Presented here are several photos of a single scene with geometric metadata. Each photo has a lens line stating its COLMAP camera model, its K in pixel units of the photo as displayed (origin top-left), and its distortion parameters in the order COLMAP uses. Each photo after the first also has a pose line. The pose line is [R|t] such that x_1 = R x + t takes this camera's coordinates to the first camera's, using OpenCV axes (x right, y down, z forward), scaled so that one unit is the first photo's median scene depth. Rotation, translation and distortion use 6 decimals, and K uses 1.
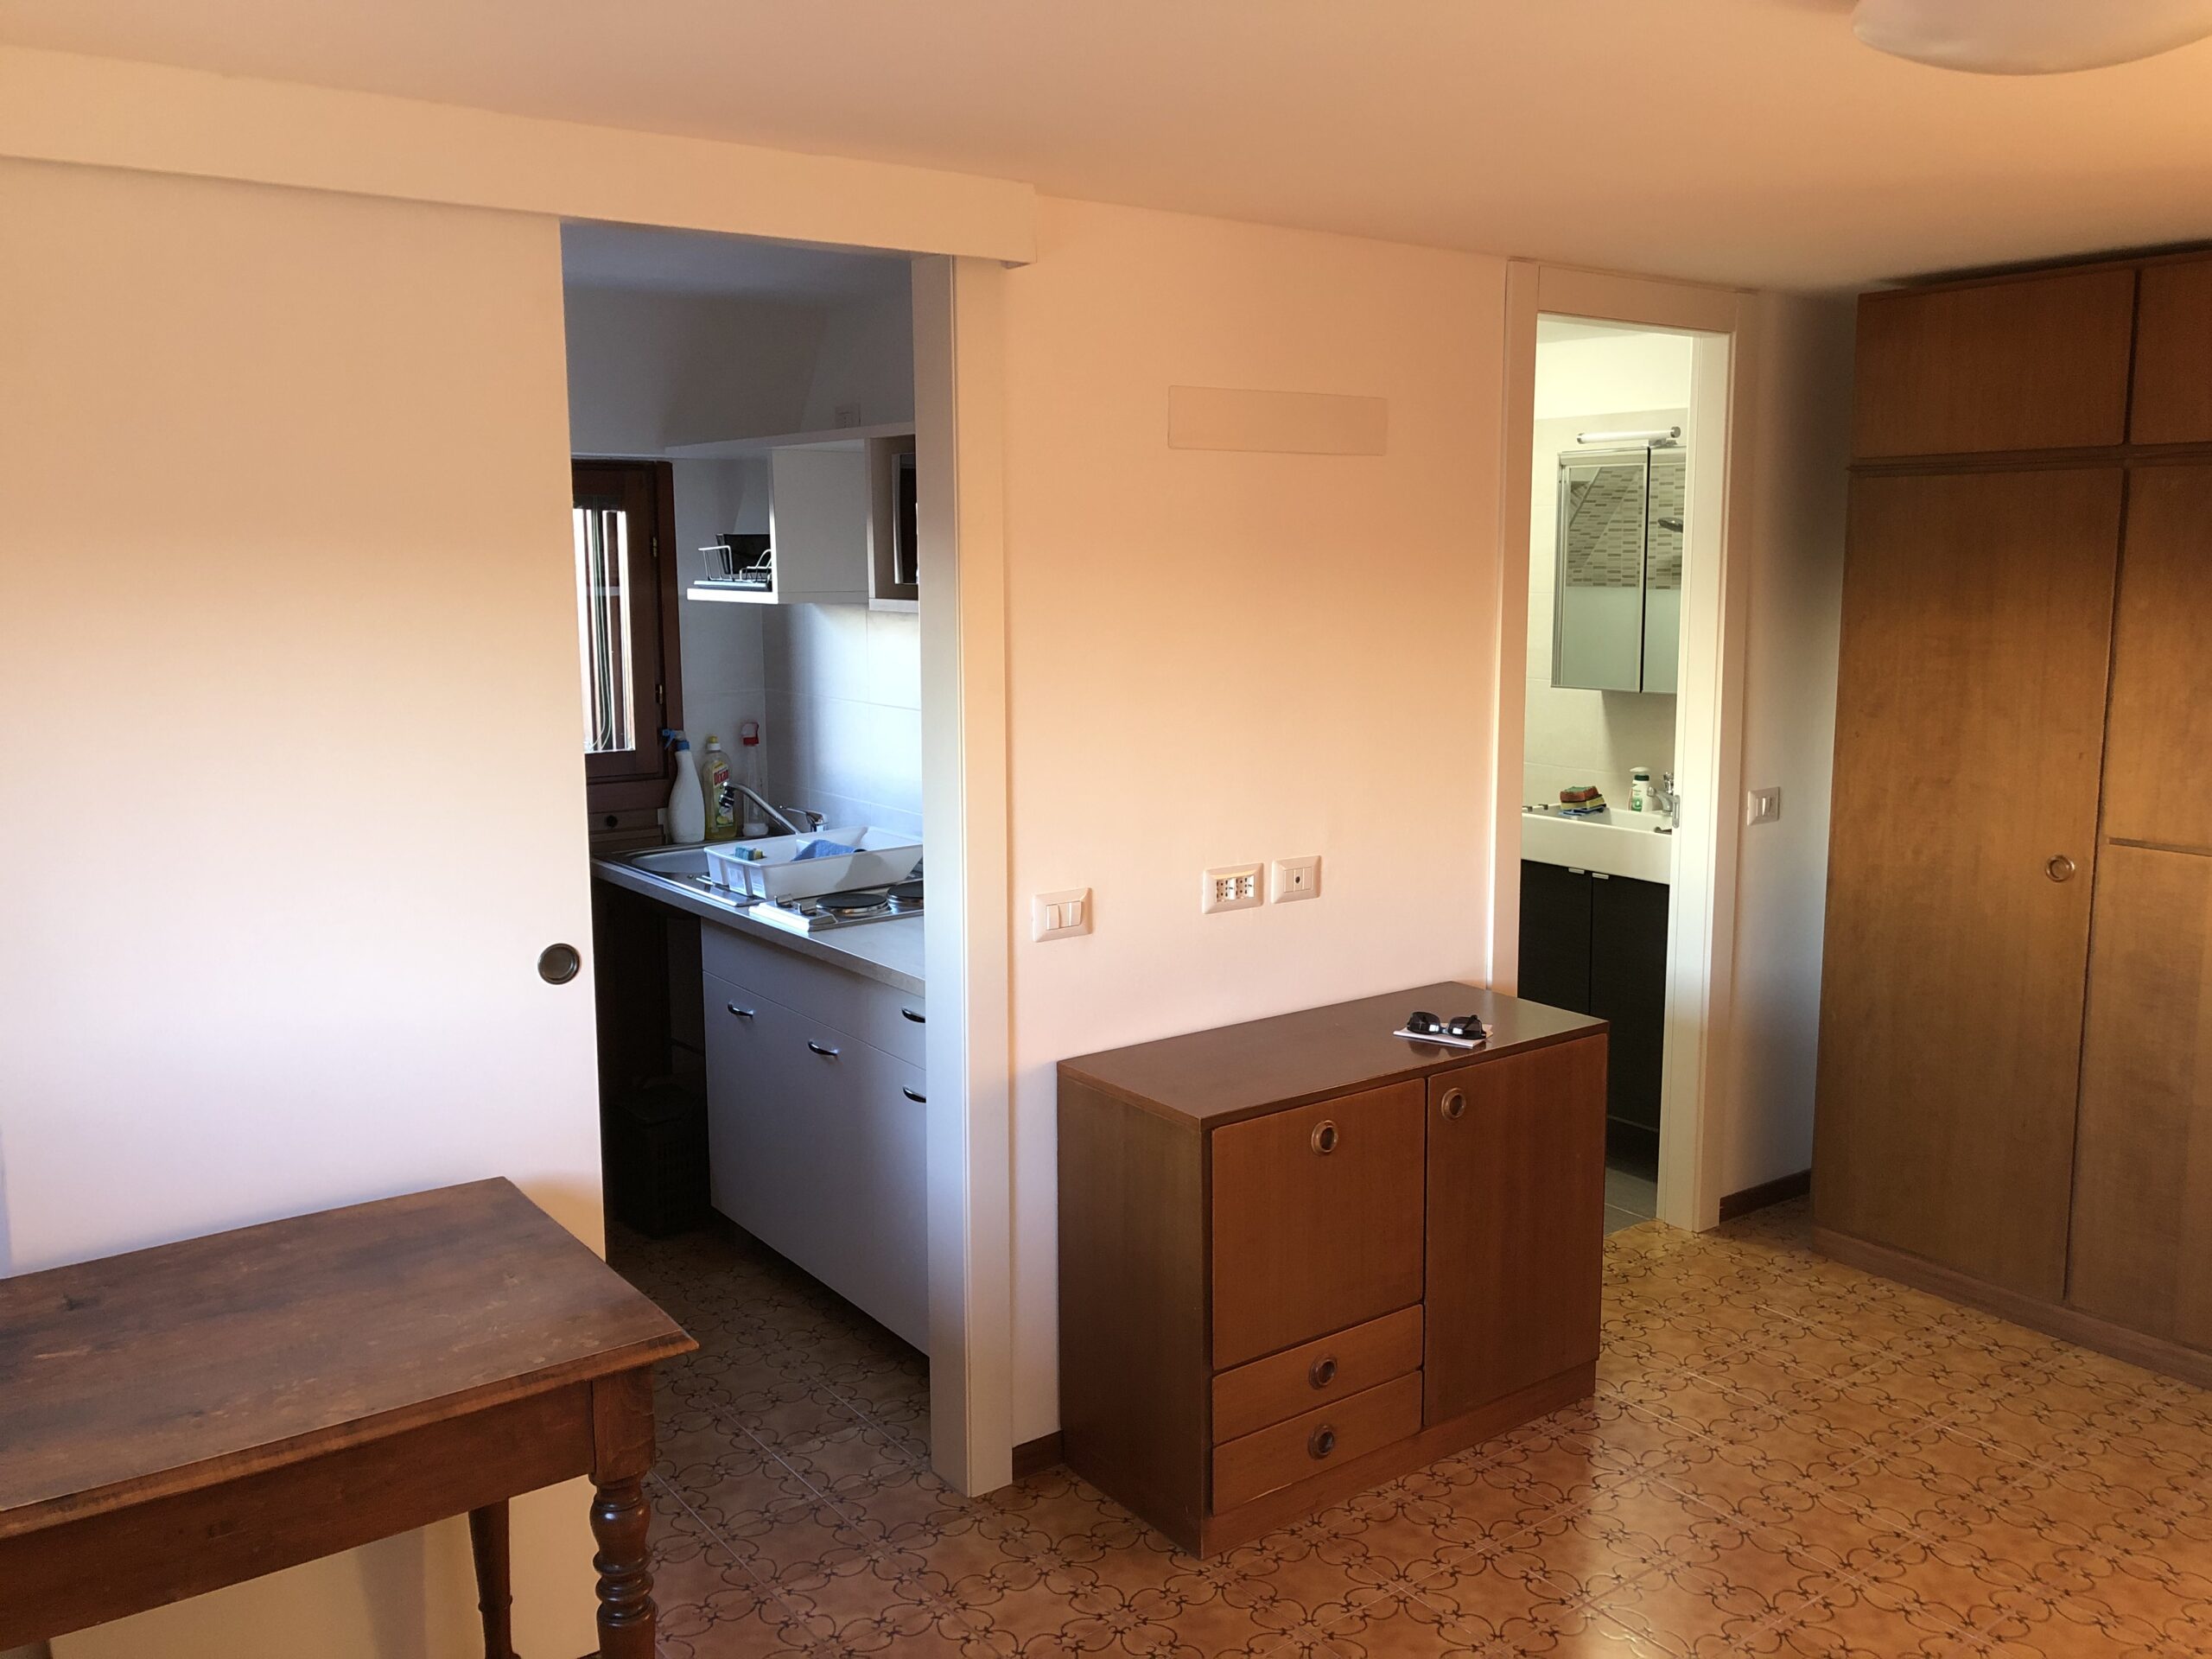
lens RADIAL K [[1841.6, 0, 1108.5], [0, 1841.6, 799.4], [0, 0, 1]] dist [0.069252, -0.046383]
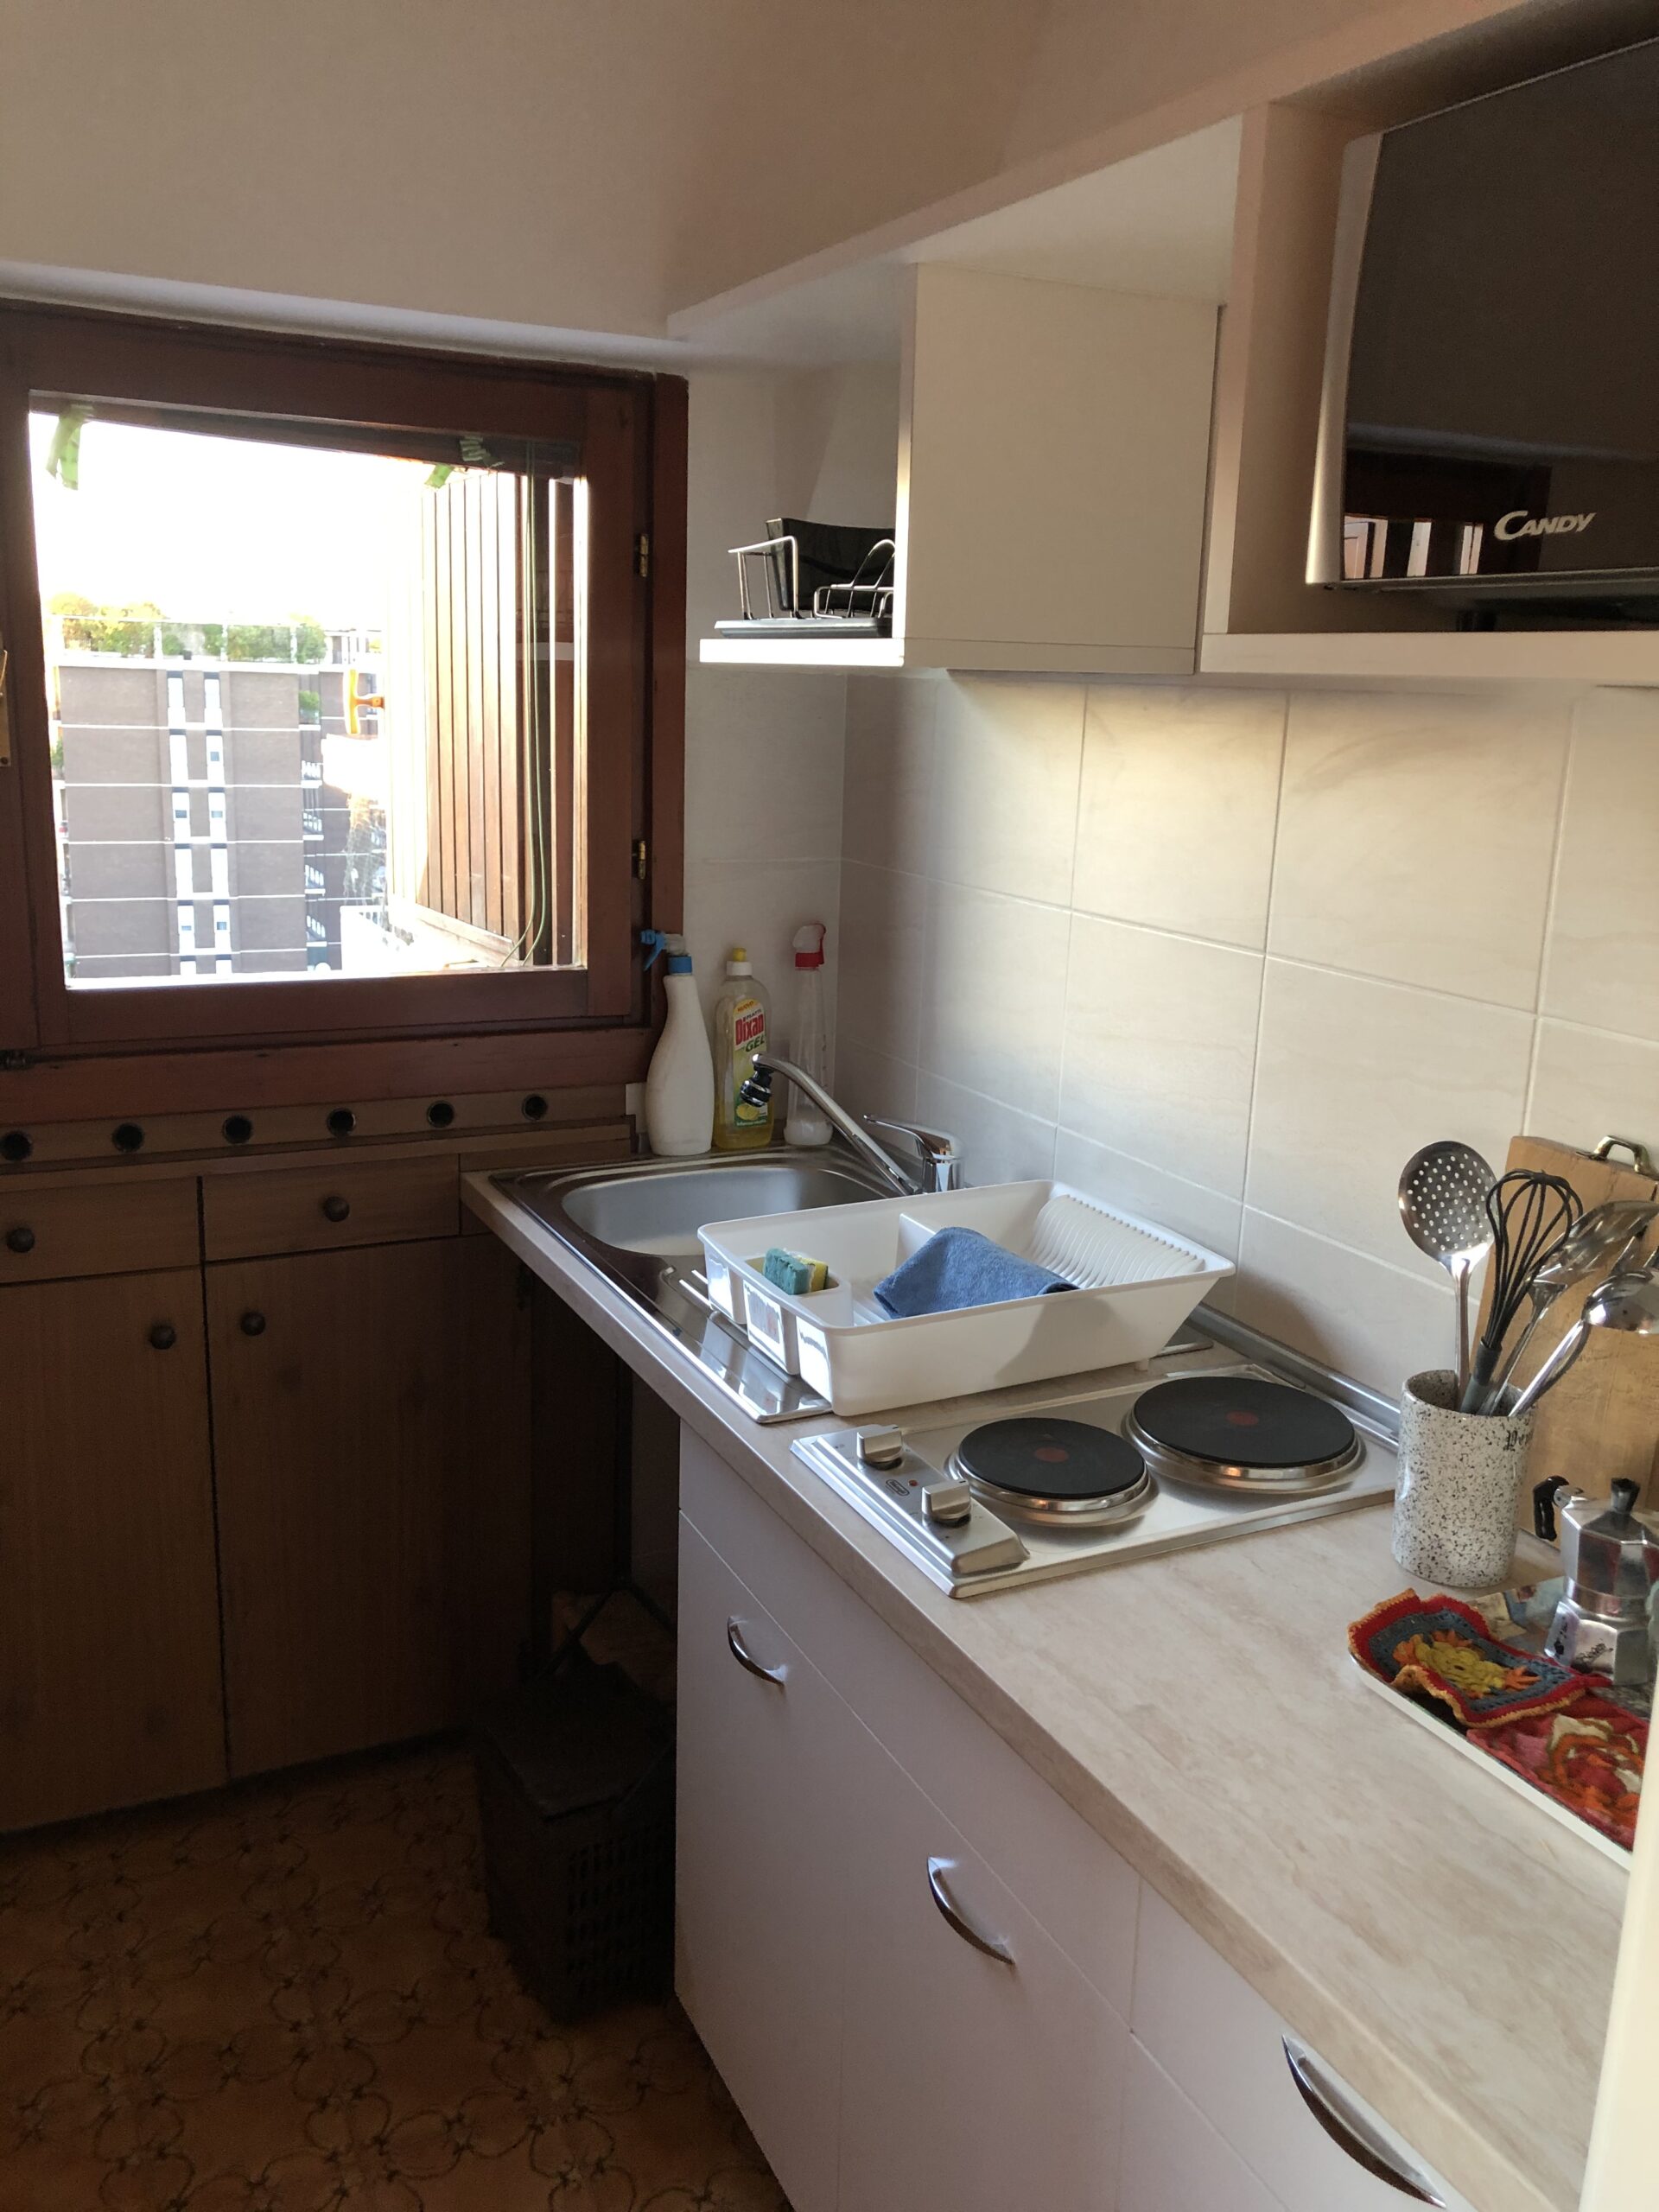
lens RADIAL K [[1800.0, 0, 854.9], [0, 1800.0, 1097.8], [0, 0, 1]] dist [0.073840, -0.142167]
pose [[0.985804, 0.077468, -0.148958, -0.107661], [-0.064545, 0.993873, 0.089721, -0.040987], [0.154996, -0.078833, 0.984765, 0.524548]]
